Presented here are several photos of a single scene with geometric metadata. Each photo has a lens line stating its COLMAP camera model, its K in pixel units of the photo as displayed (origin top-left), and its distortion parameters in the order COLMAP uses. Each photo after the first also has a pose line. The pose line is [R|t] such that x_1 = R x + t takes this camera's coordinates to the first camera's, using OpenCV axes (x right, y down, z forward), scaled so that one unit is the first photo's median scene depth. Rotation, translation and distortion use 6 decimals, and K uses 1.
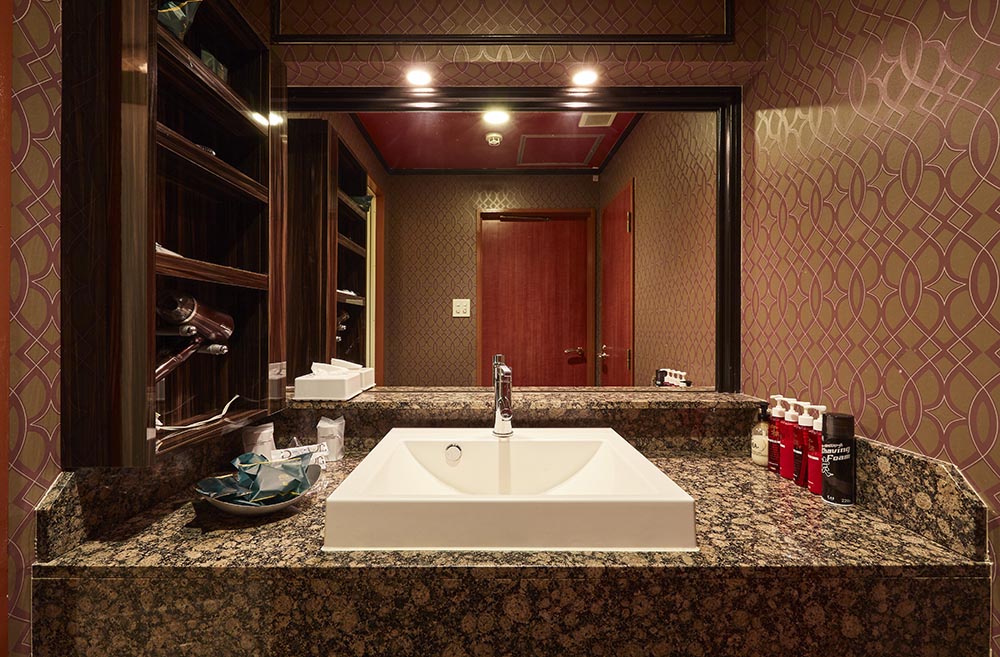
lens RADIAL K [[443.9, 0, 495.9], [0, 443.9, 323.3], [0, 0, 1]] dist [-0.005258, -0.000333]
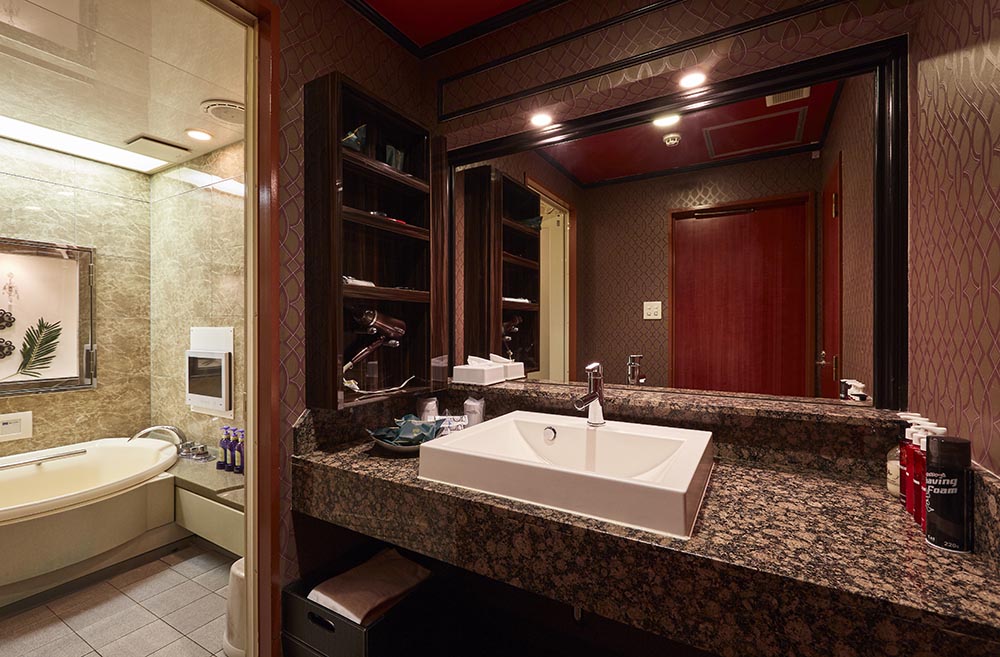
lens RADIAL K [[443.9, 0, 508.4], [0, 443.9, 327.6], [0, 0, 1]] dist [-0.005258, -0.000333]
pose [[0.861212, 0.001220, -0.508245, 0.503587], [0.001218, 0.999989, 0.004464, -0.001162], [0.508245, -0.004464, 0.861201, -0.106198]]
